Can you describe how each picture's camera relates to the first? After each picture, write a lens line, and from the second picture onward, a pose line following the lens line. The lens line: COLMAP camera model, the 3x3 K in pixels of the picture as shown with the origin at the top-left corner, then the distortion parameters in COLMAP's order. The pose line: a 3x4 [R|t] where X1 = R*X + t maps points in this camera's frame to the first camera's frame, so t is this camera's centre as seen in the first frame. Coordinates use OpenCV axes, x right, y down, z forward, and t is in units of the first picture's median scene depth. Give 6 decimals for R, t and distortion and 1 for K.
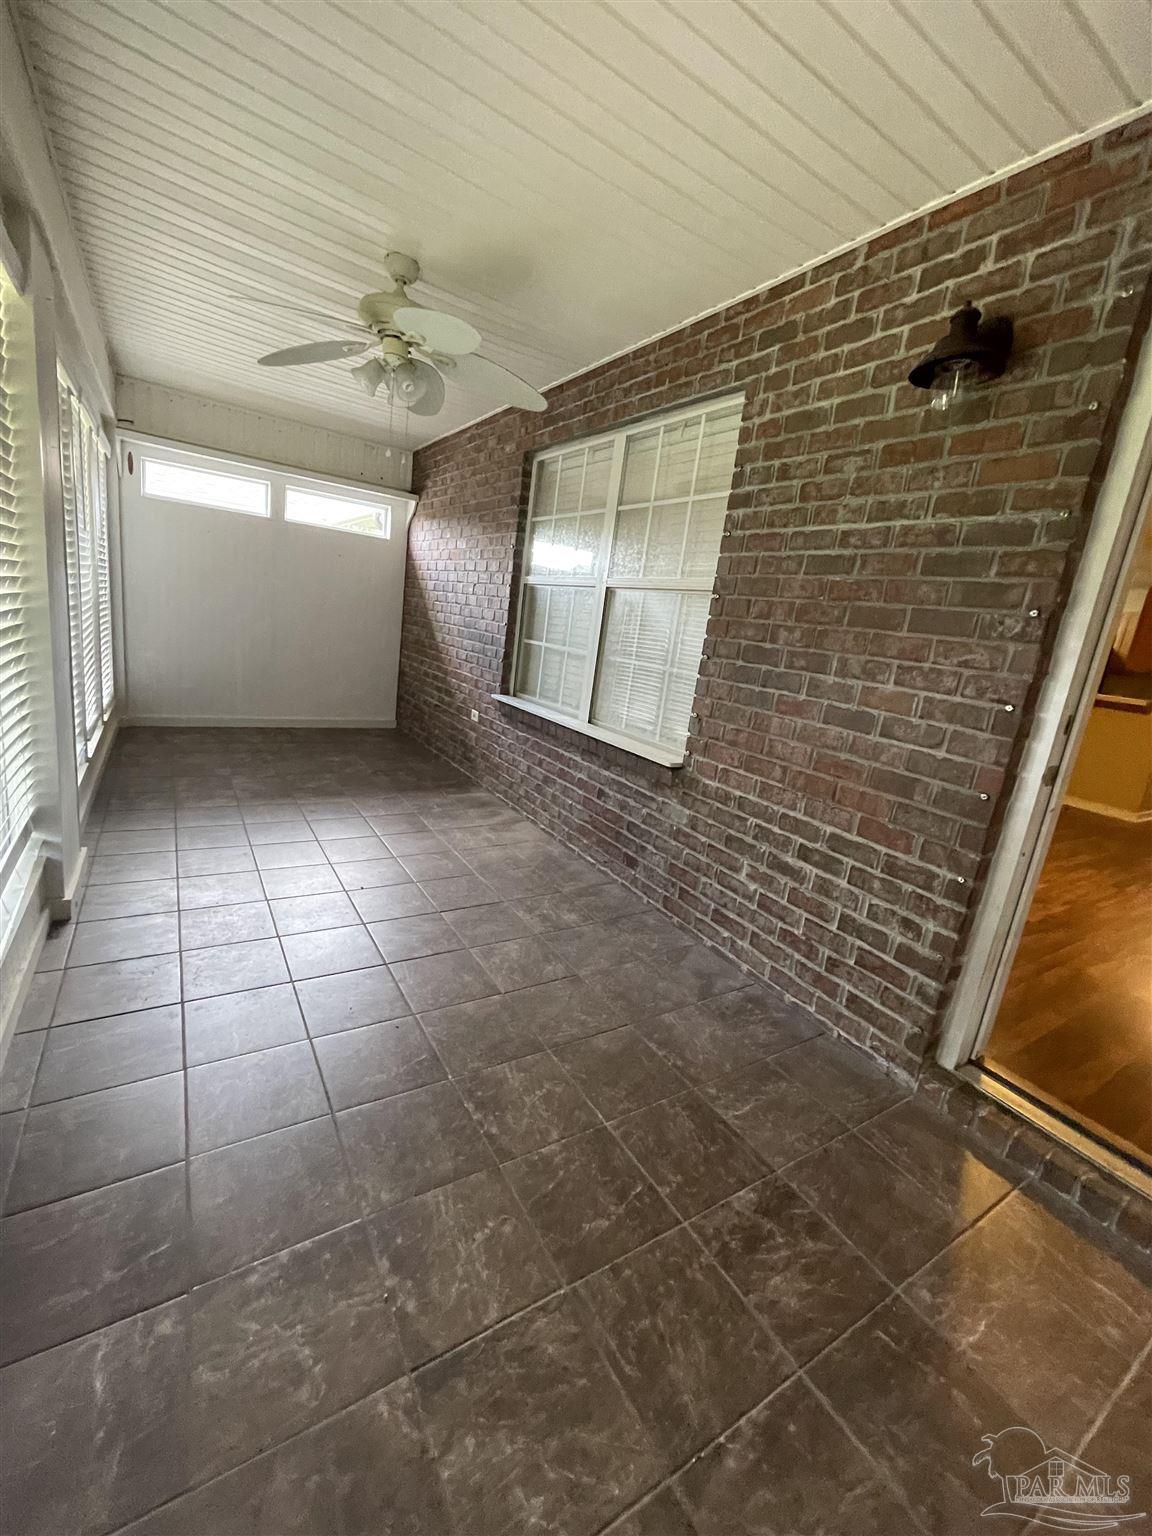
lens RADIAL K [[616.0, 0, 571.5], [0, 616.0, 762.9], [0, 0, 1]] dist [-0.001939, -0.000412]
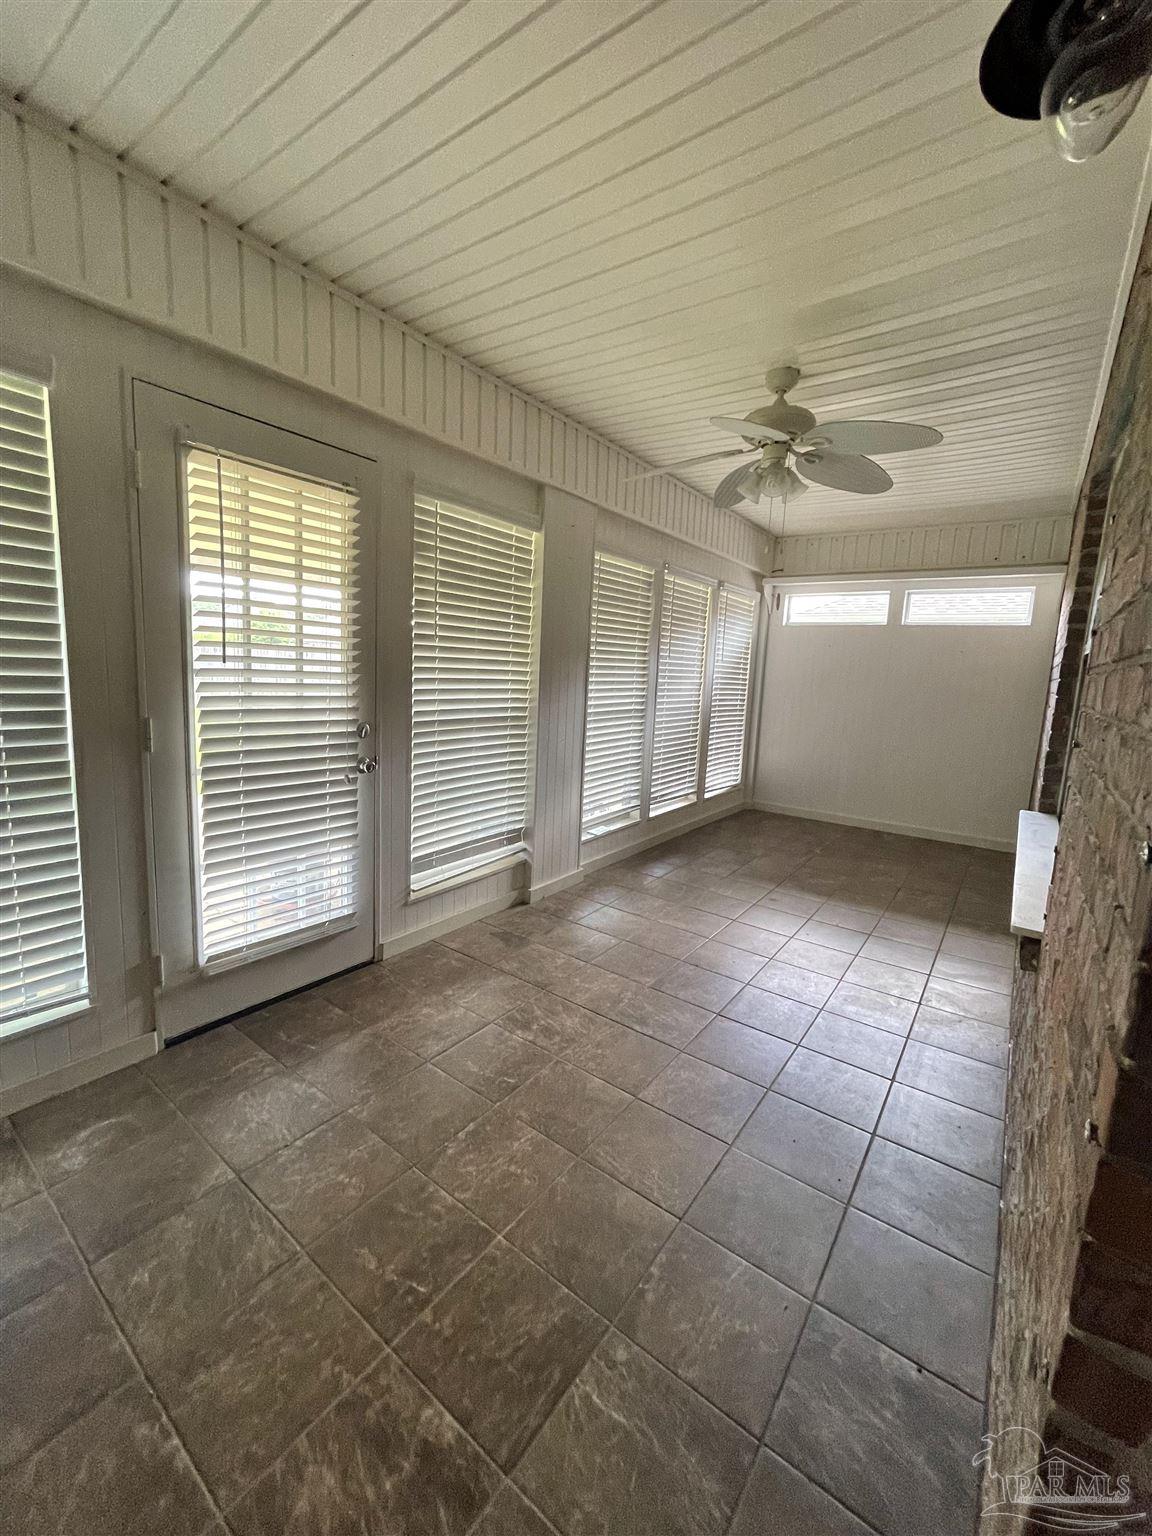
lens RADIAL K [[616.0, 0, 570.6], [0, 616.0, 764.3], [0, 0, 1]] dist [-0.001939, -0.000412]
pose [[0.359407, 0.036532, -0.932465, 0.854224], [-0.205190, 0.977872, -0.040777, -0.061586], [0.910343, 0.205988, 0.358951, 0.607626]]
